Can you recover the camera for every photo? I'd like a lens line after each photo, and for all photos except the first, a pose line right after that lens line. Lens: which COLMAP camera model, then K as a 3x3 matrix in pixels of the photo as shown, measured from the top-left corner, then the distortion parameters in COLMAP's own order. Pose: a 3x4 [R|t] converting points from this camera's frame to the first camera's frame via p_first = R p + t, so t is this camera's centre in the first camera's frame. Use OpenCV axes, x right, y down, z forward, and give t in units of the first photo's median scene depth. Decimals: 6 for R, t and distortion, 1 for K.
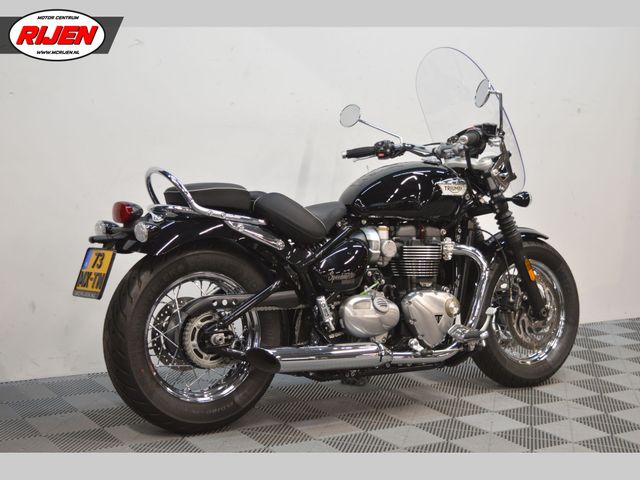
lens RADIAL K [[1106.2, 0, 320.0], [0, 1106.2, 240.0], [0, 0, 1]] dist [0.042519, -0.028773]
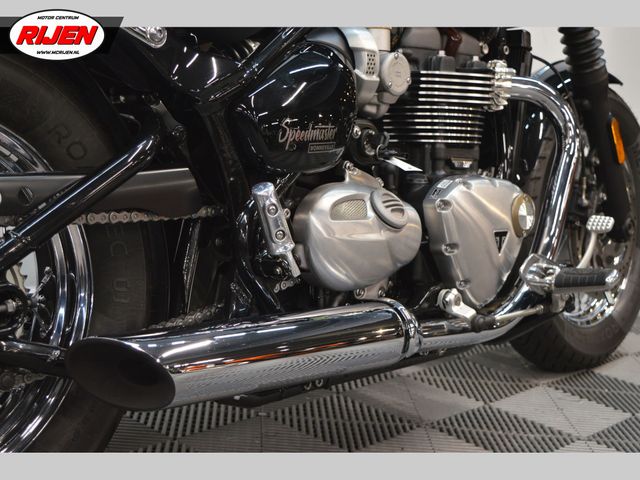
lens RADIAL K [[1106.2, 0, 320.0], [0, 1106.2, 240.0], [0, 0, 1]] dist [0.042519, -0.028773]
pose [[0.968936, -0.007503, 0.247199, -0.069554], [-0.011436, 0.997111, 0.075091, 0.040519], [-0.247048, -0.075586, 0.966051, 0.624157]]
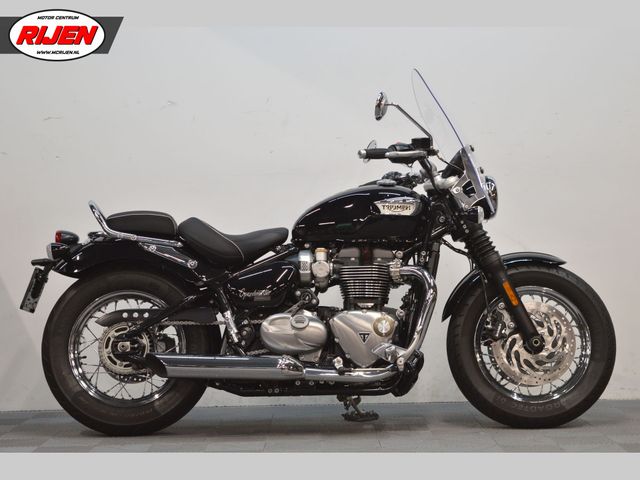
lens RADIAL K [[1445.6, 0, 320.0], [0, 1445.6, 240.0], [0, 0, 1]] dist [0.059428, 0.069148]
pose [[0.824177, -0.069949, -0.561997, 0.835405], [-0.008127, 0.990780, -0.135235, 0.165922], [0.566275, 0.116025, 0.816009, -0.088251]]
